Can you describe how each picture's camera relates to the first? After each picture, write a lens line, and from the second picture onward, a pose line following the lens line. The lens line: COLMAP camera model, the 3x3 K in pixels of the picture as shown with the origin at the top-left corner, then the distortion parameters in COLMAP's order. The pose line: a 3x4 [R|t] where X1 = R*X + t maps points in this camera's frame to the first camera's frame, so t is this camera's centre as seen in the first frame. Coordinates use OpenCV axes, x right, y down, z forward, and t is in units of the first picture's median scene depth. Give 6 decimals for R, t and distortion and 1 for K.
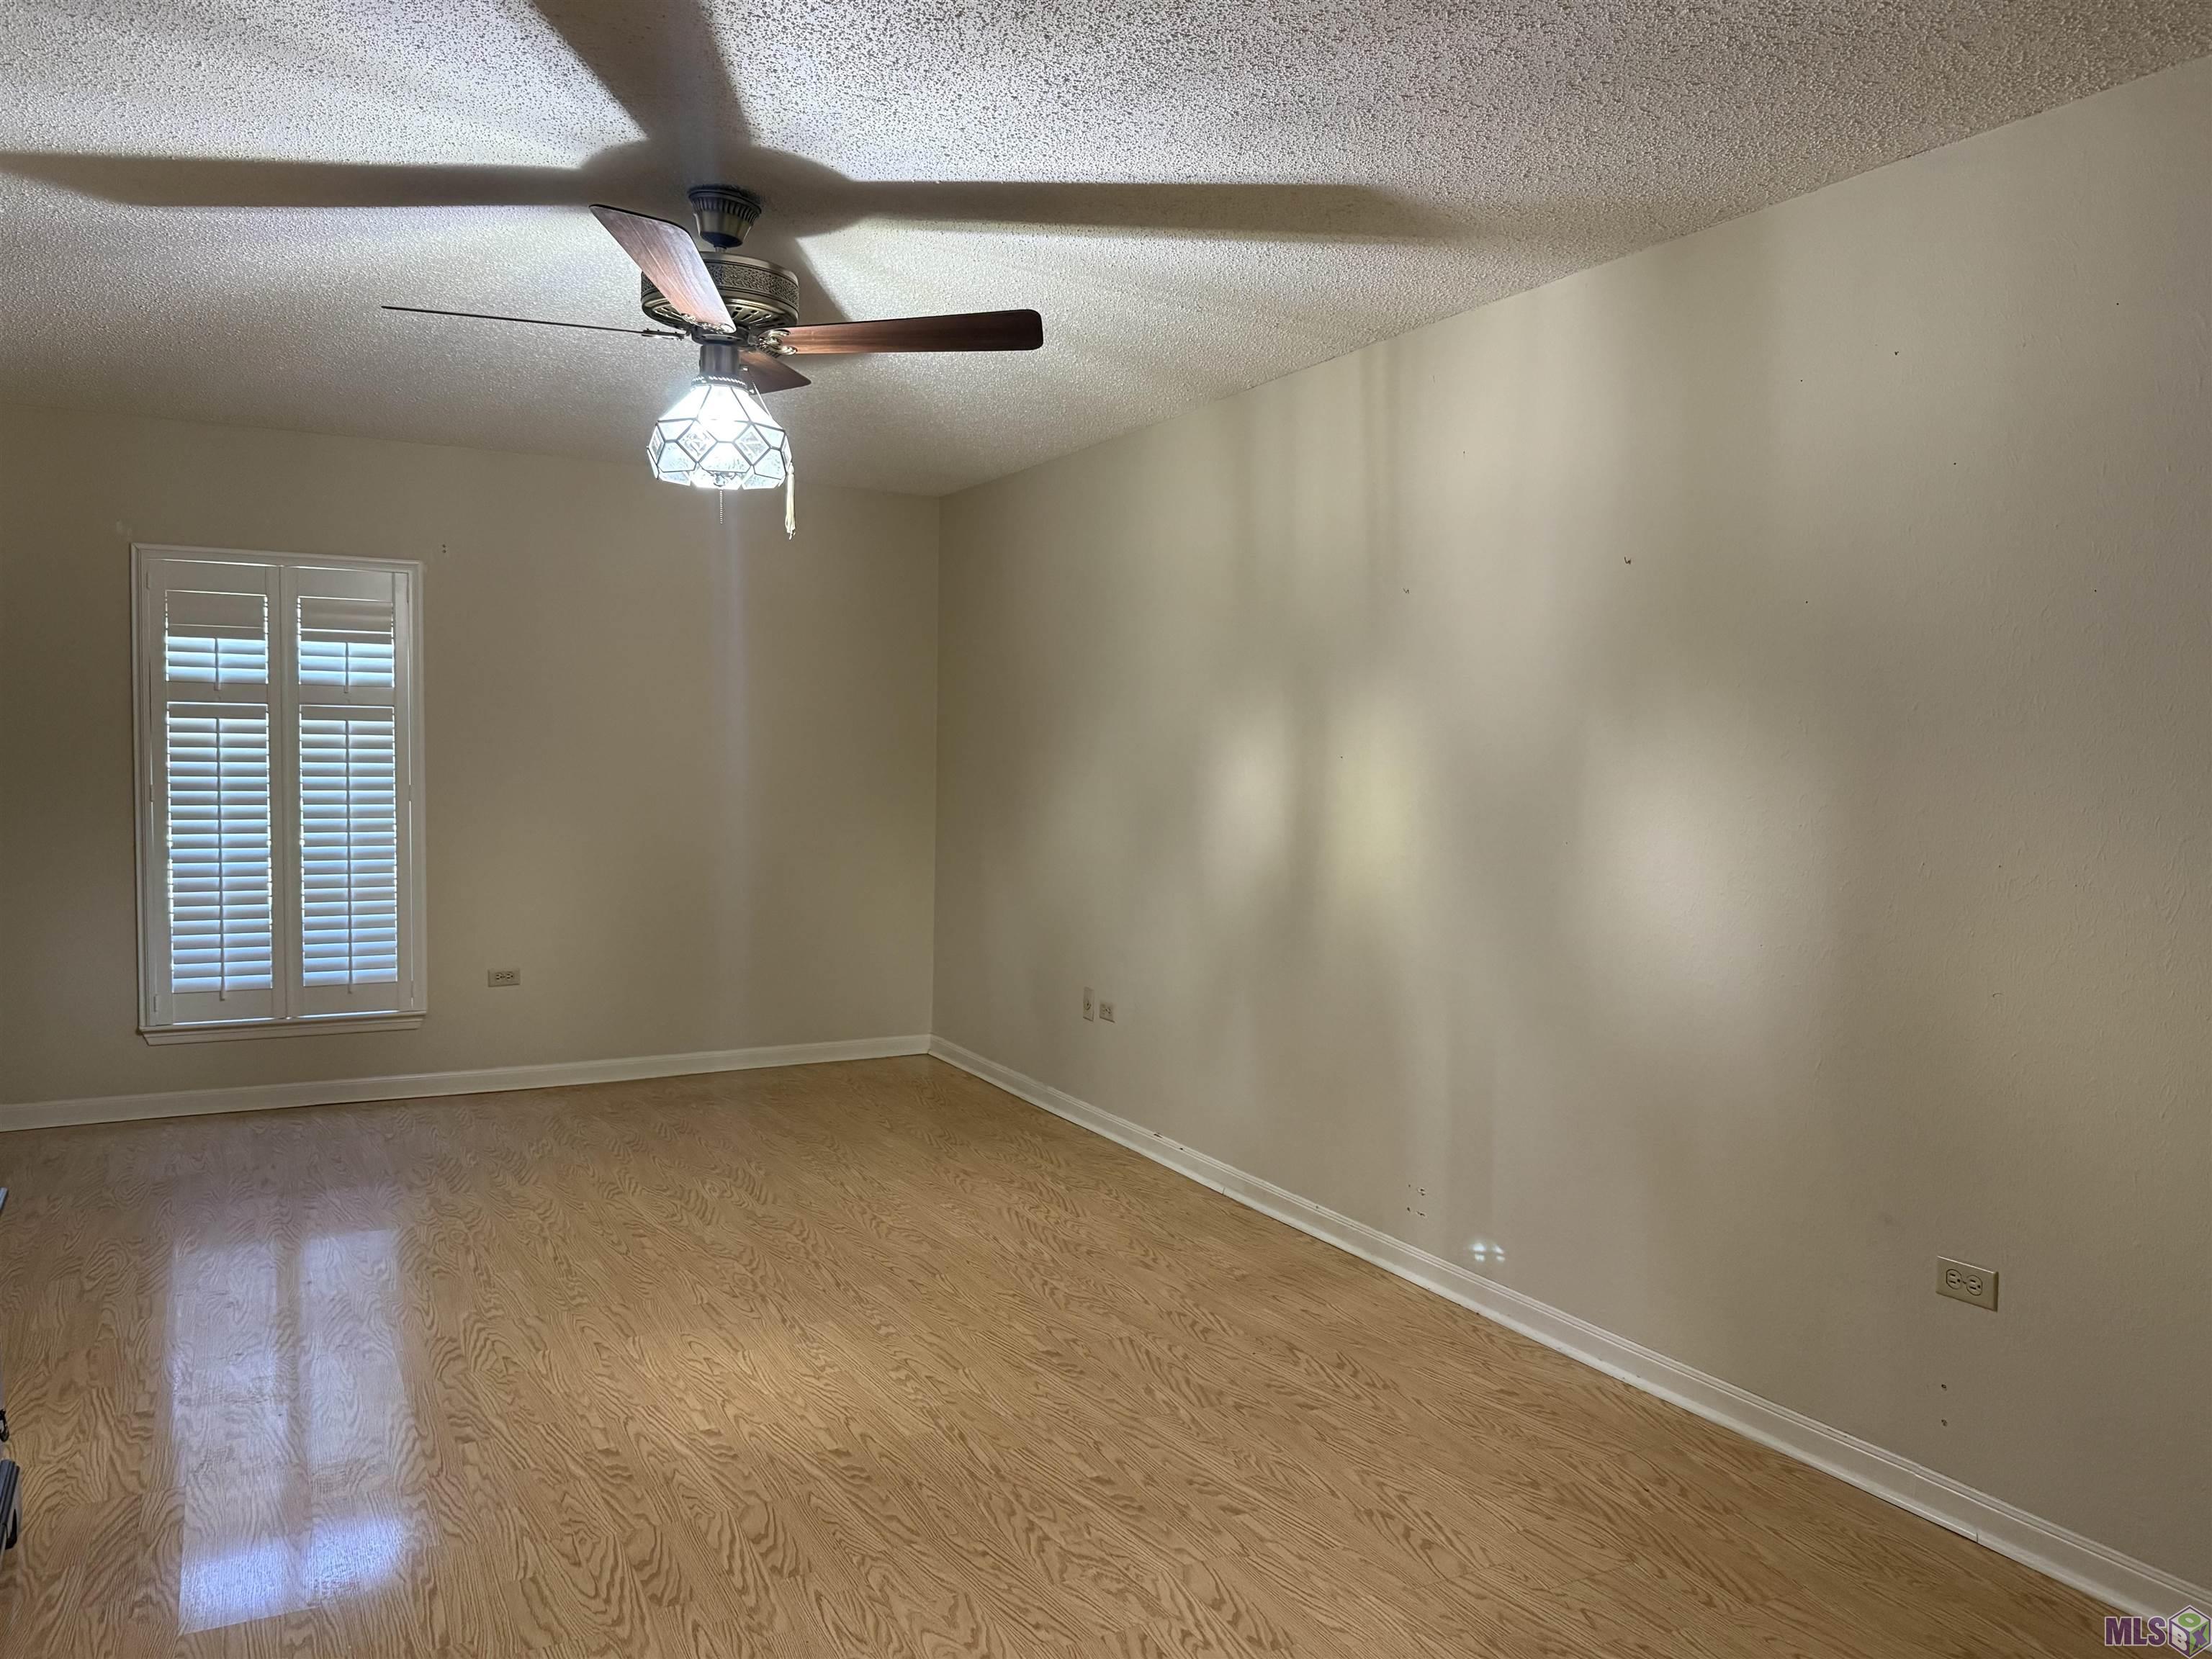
lens RADIAL K [[1604.4, 0, 1106.0], [0, 1604.4, 829.5], [0, 0, 1]] dist [0.001629, 0.000294]
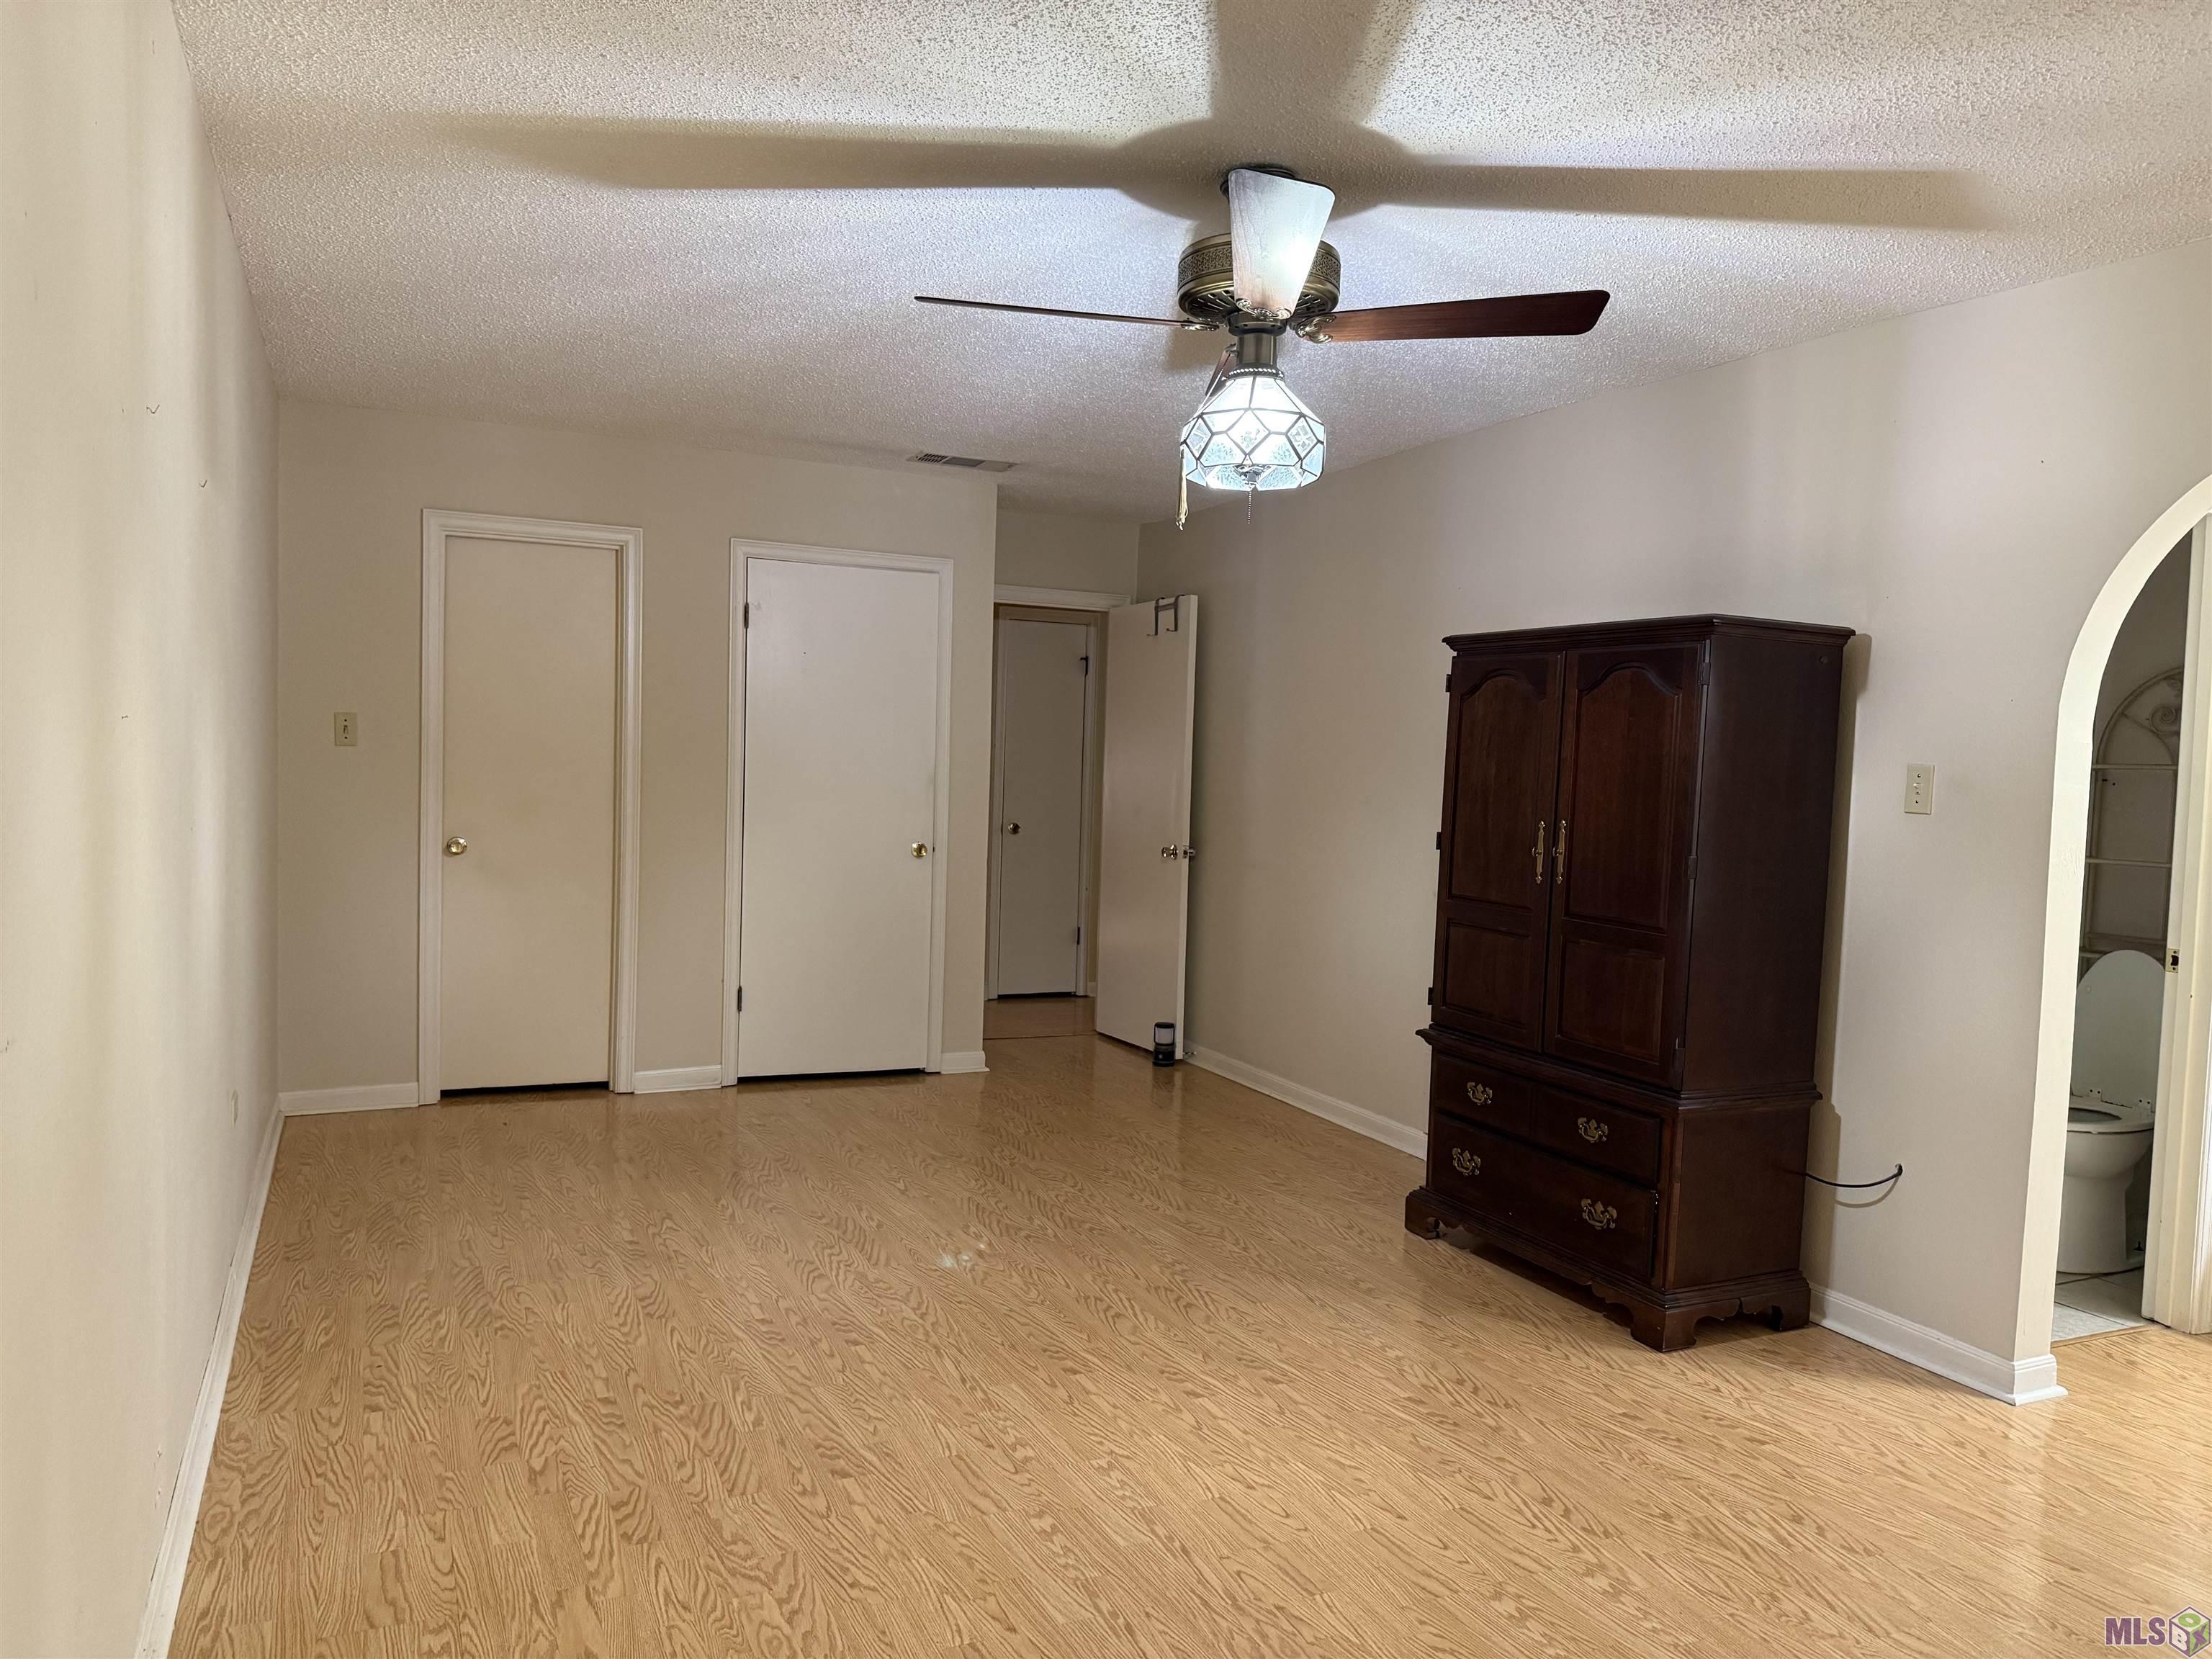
lens RADIAL K [[1578.3, 0, 1106.0], [0, 1578.3, 829.5], [0, 0, 1]] dist [0.058786, -0.088480]
pose [[-0.997057, -0.051789, 0.056534, -0.221625], [-0.046038, 0.994055, 0.098670, -0.100418], [-0.061308, 0.095777, -0.993513, 1.974391]]
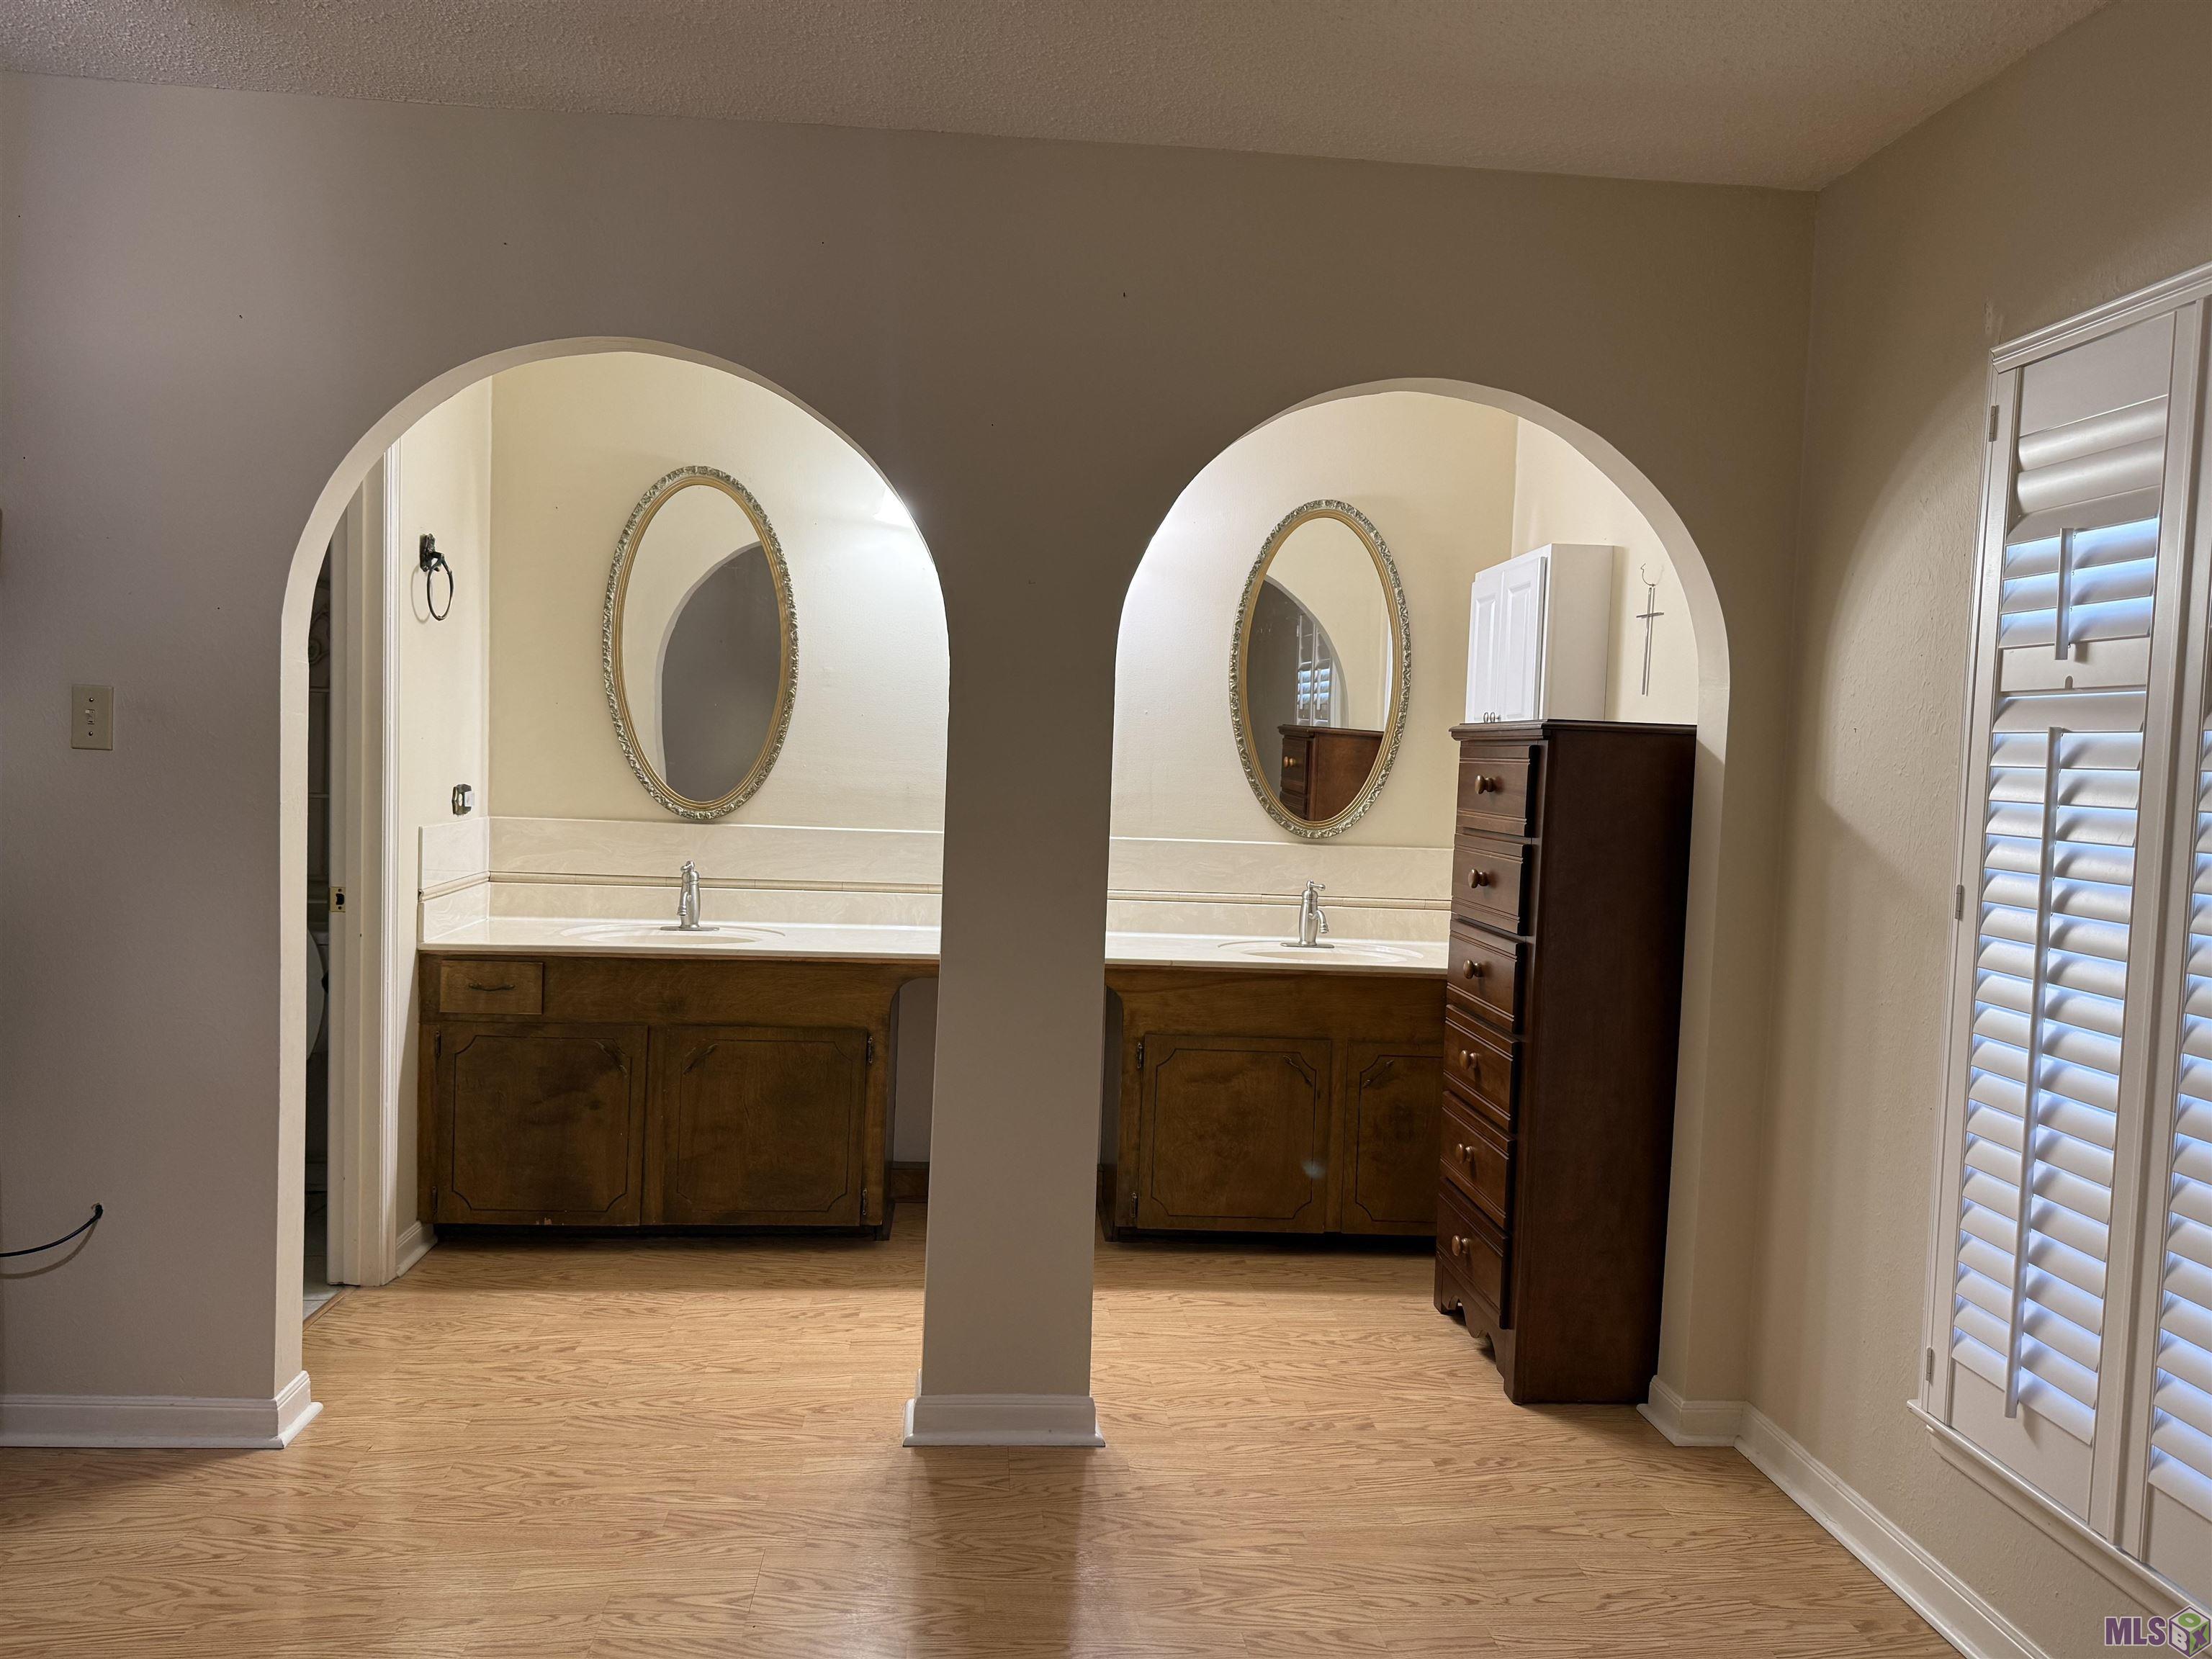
lens RADIAL K [[1568.3, 0, 1097.8], [0, 1568.3, 821.3], [0, 0, 1]] dist [-0.004305, -0.006554]
pose [[-0.404645, 0.016684, -0.914321, -0.171182], [-0.084651, 0.994857, 0.055617, -0.080409], [0.910547, 0.099904, -0.401152, 1.648760]]
